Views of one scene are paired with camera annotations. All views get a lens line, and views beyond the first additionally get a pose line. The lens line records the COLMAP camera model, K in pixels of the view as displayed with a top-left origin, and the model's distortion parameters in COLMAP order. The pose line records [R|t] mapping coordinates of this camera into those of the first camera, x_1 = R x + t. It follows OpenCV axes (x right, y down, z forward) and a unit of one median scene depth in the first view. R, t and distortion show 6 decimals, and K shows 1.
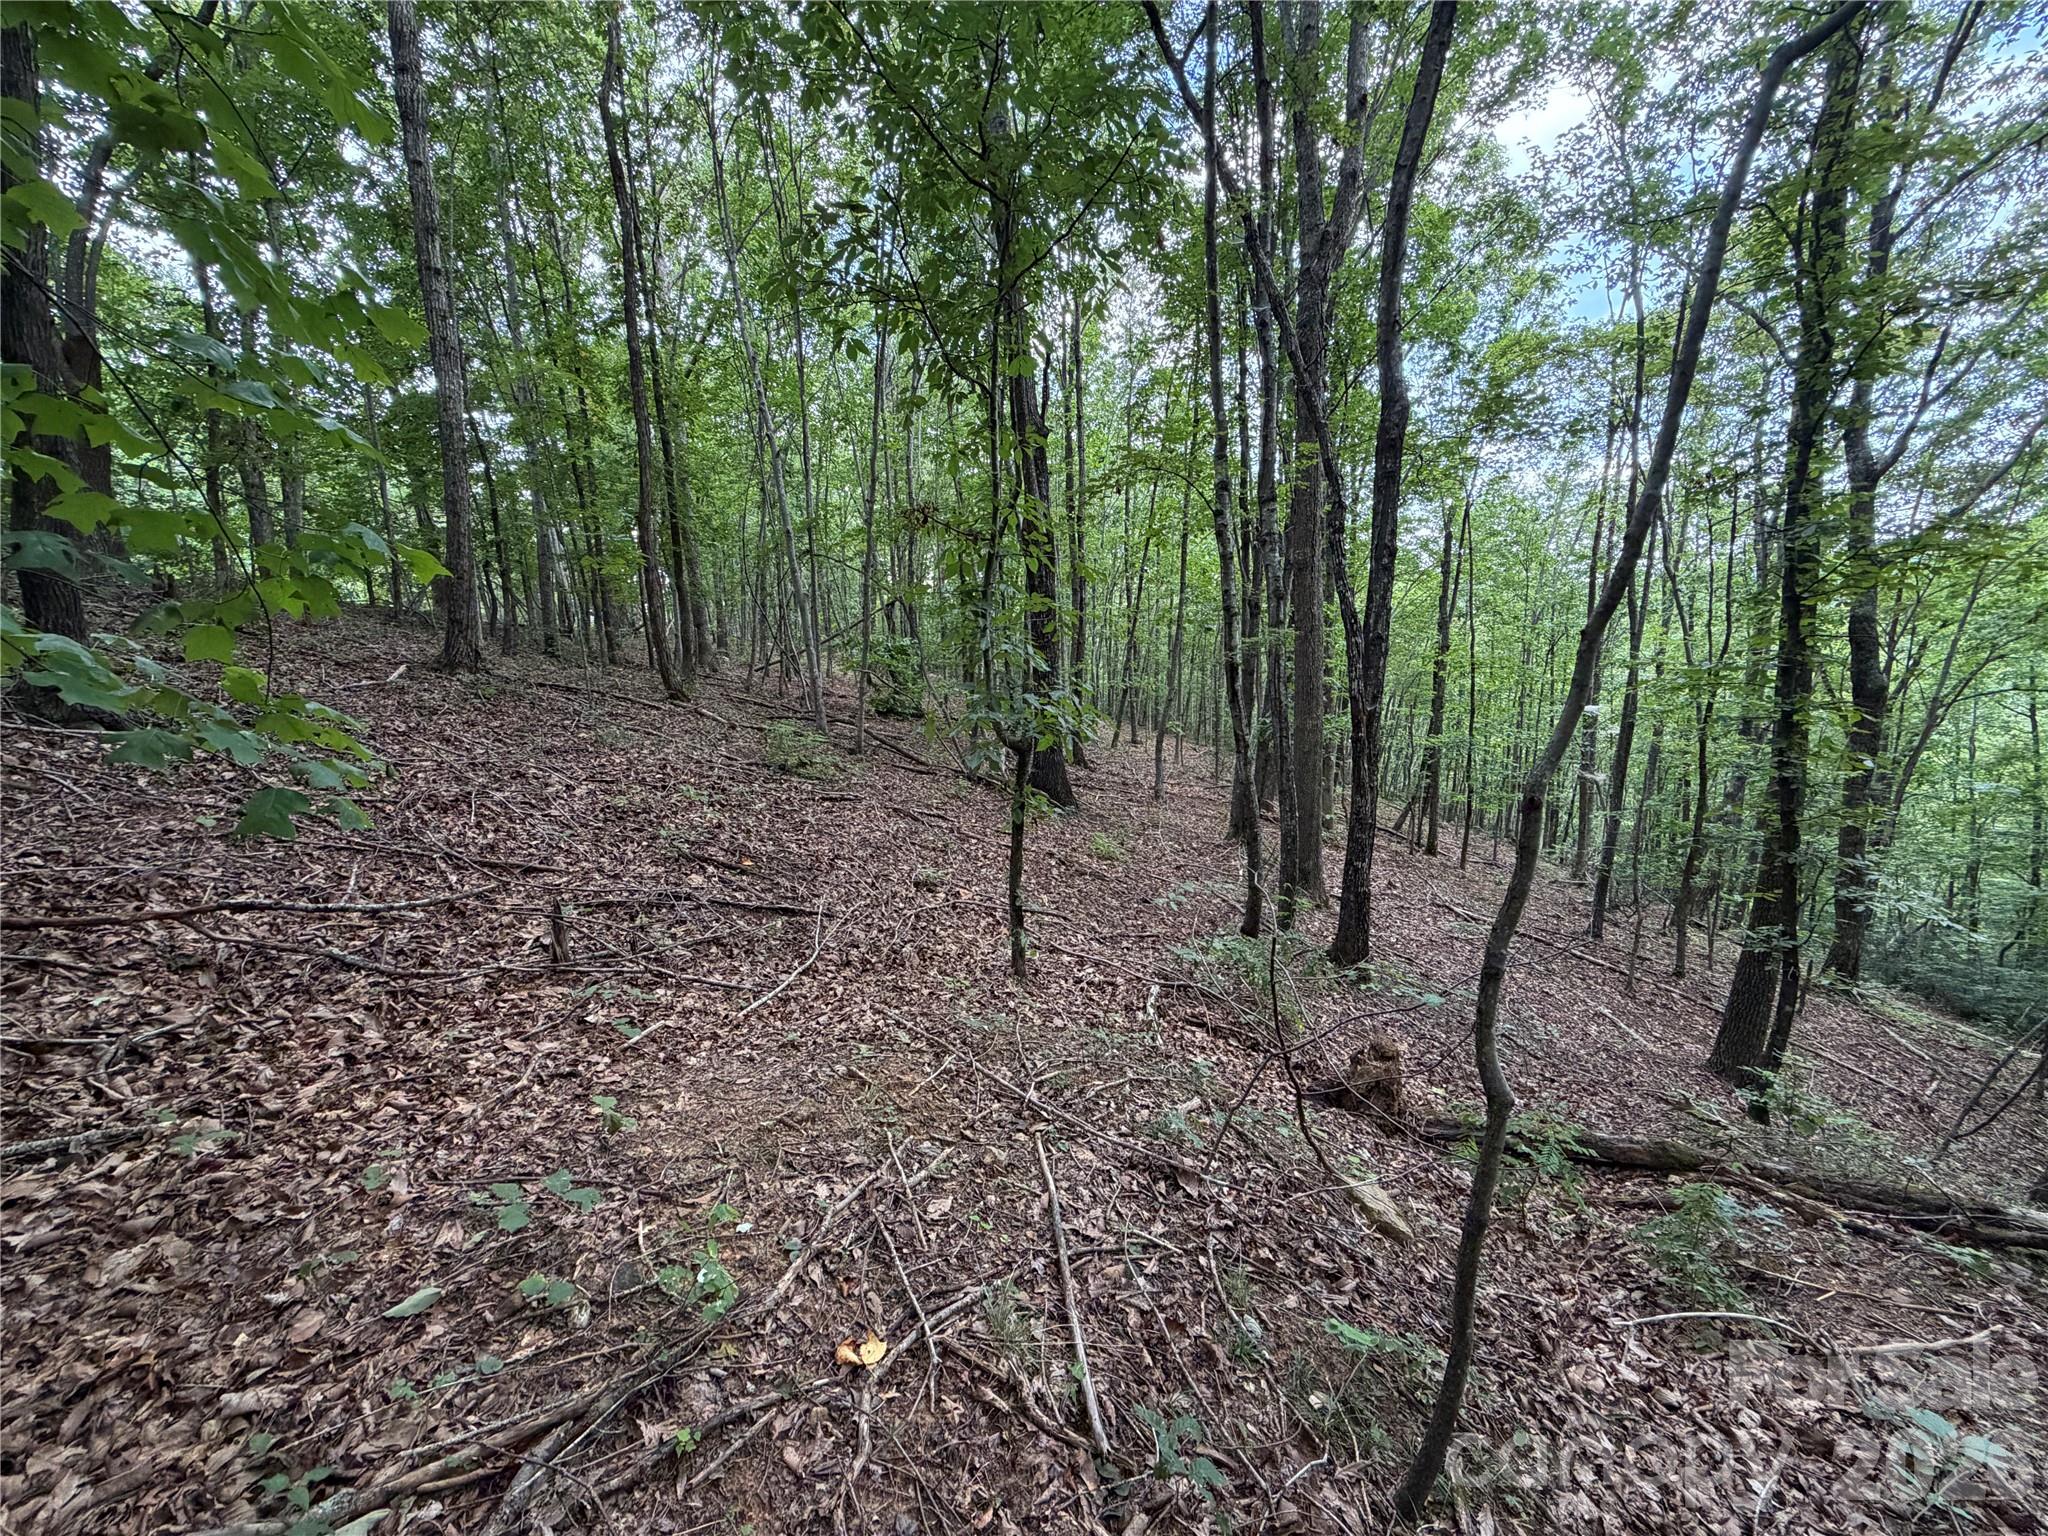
lens RADIAL K [[822.1, 0, 1023.8], [0, 822.1, 767.0], [0, 0, 1]] dist [0.002603, 0.000271]
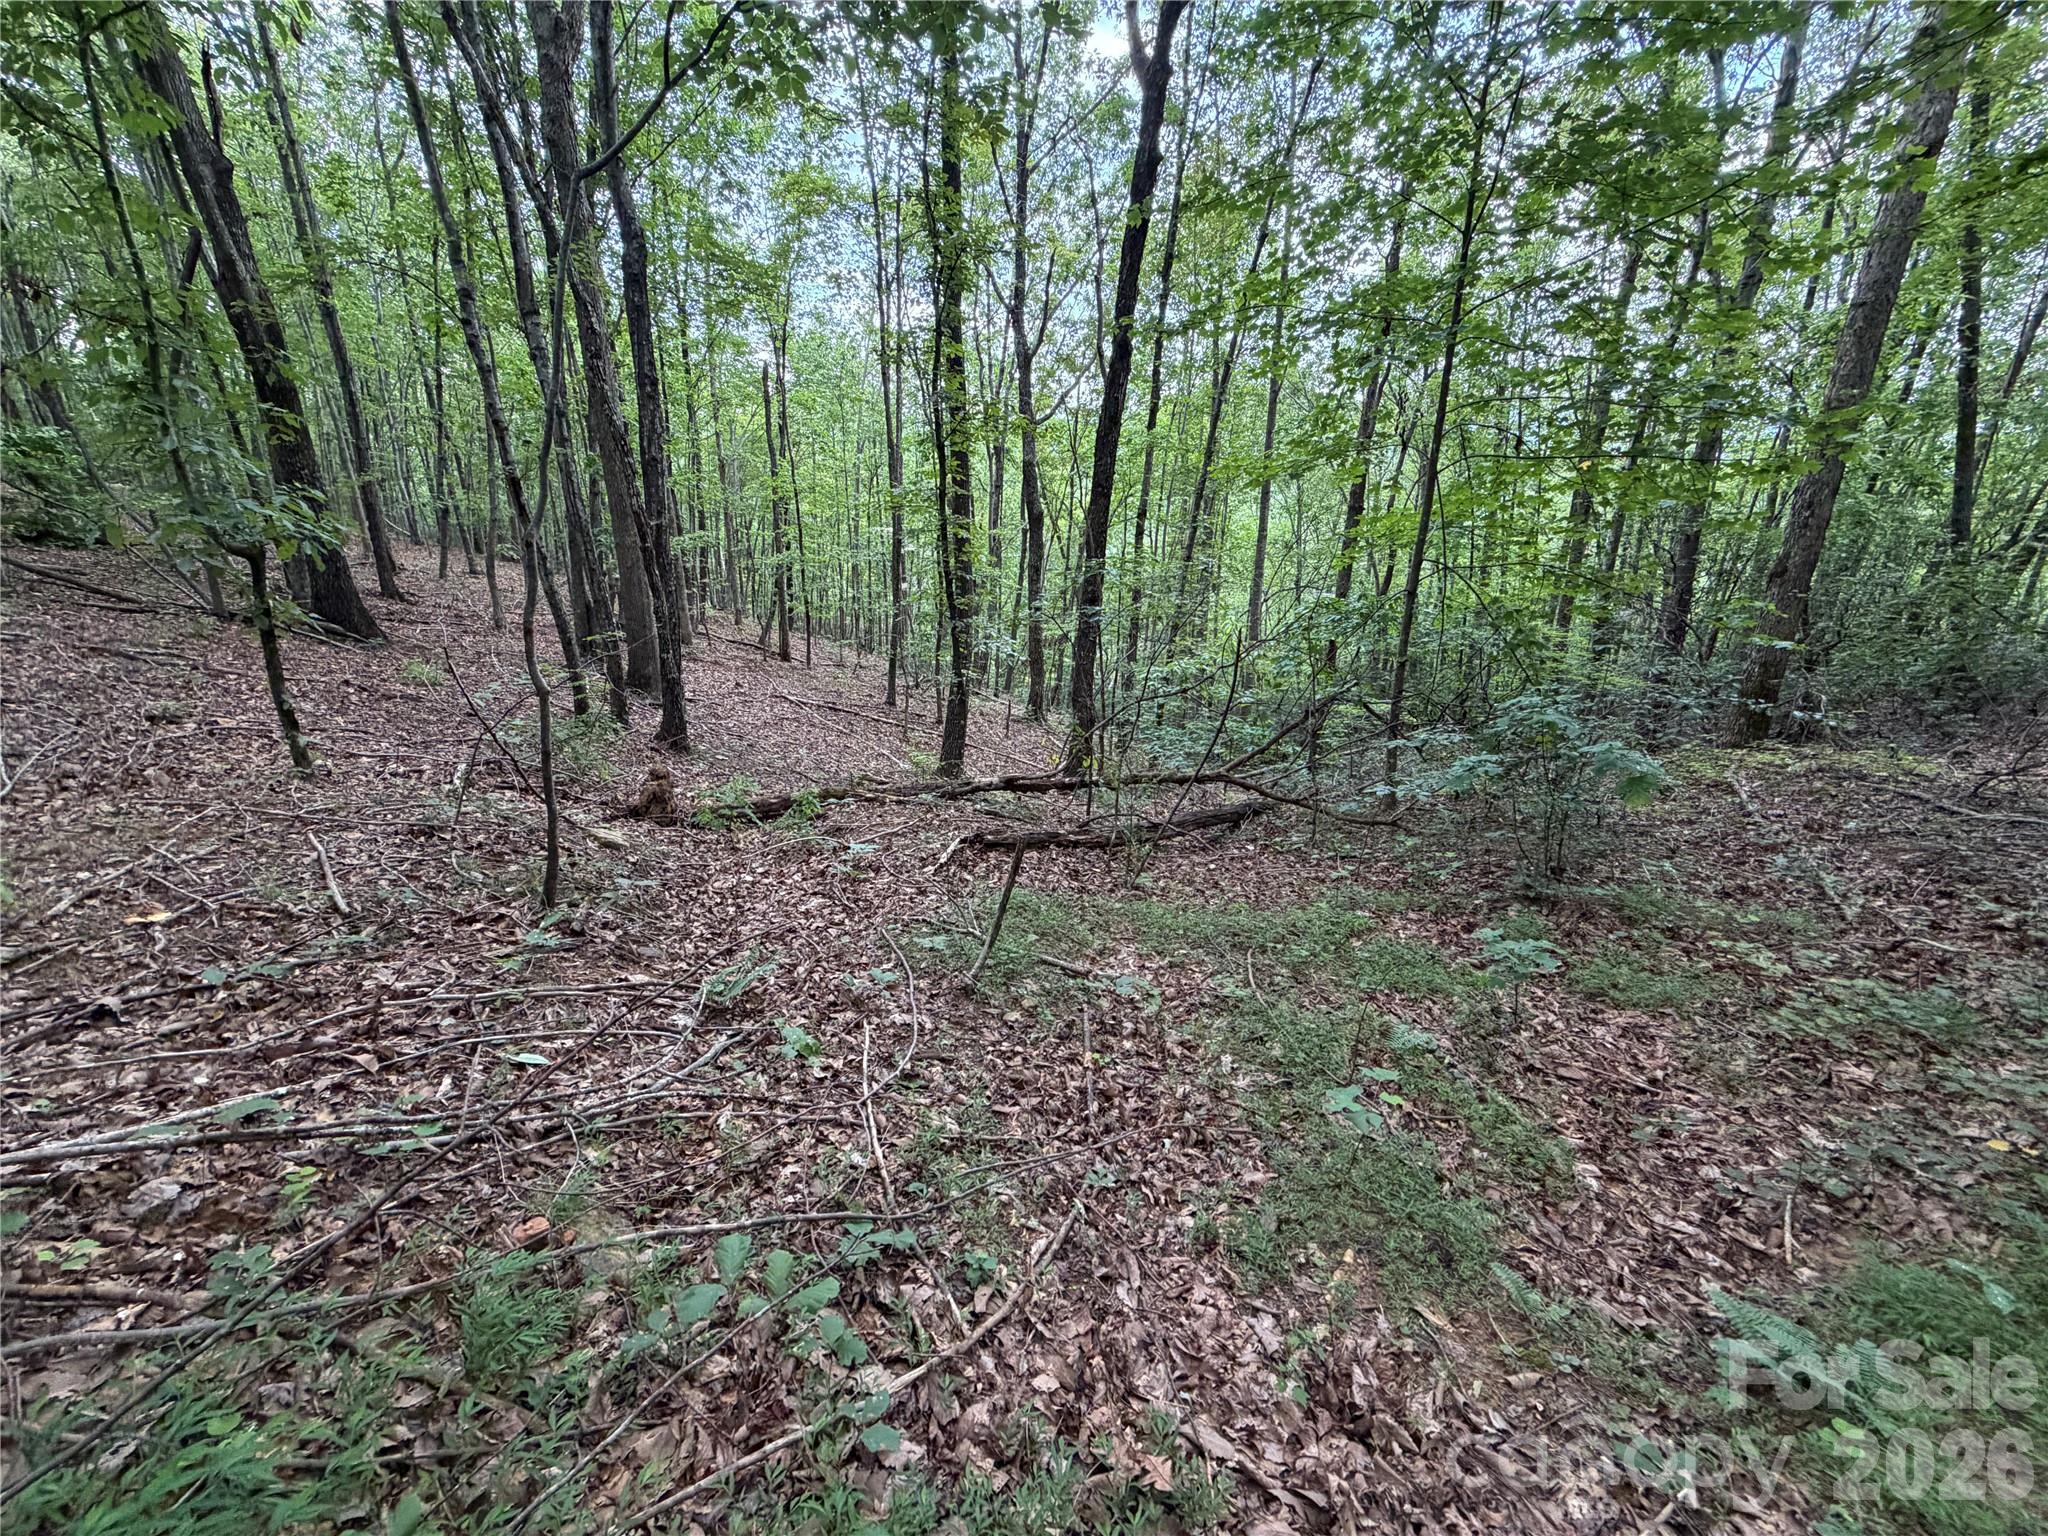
lens RADIAL K [[822.1, 0, 1025.2], [0, 822.1, 771.8], [0, 0, 1]] dist [0.002603, 0.000271]
pose [[0.770138, -0.183424, 0.610936, 0.052870], [0.053630, 0.972993, 0.224520, 0.050238], [-0.635618, -0.140147, 0.759176, -0.356674]]
